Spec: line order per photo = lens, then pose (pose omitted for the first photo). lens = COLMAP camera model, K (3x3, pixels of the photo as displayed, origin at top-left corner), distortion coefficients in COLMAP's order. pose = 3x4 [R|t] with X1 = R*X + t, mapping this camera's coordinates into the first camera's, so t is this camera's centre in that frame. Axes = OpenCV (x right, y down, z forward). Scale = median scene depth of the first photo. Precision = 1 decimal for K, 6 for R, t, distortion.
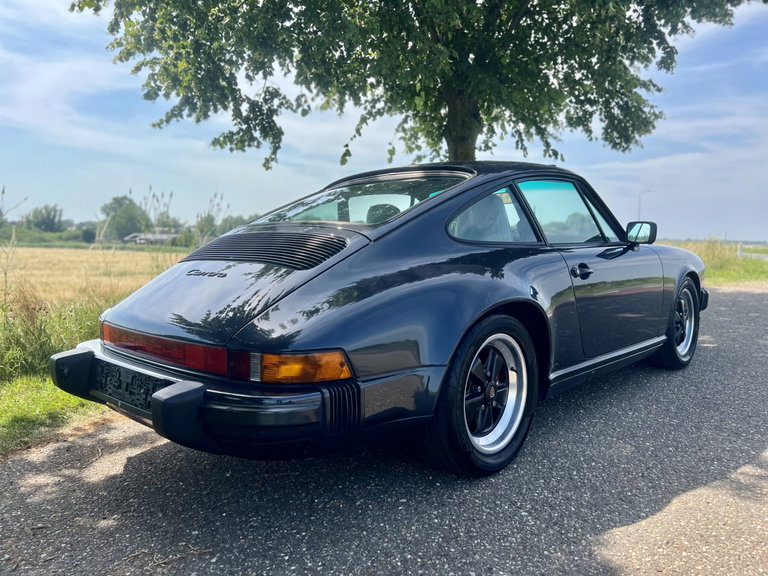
lens RADIAL K [[586.4, 0, 399.4], [0, 586.4, 291.5], [0, 0, 1]] dist [0.041765, -0.051425]
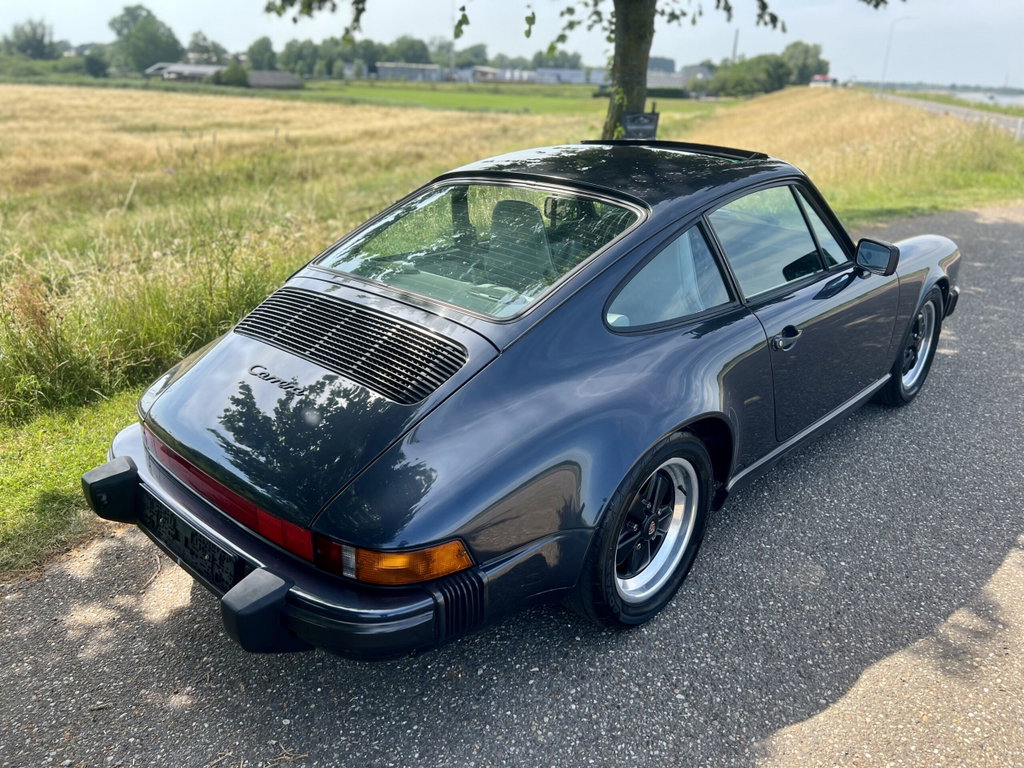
lens RADIAL K [[781.8, 0, 532.6], [0, 781.8, 388.7], [0, 0, 1]] dist [0.041765, -0.051425]
pose [[0.999745, 0.022585, -0.000062, -0.004088], [-0.021622, 0.957888, 0.286327, -0.247138], [0.006526, -0.286253, 0.958132, 0.042823]]
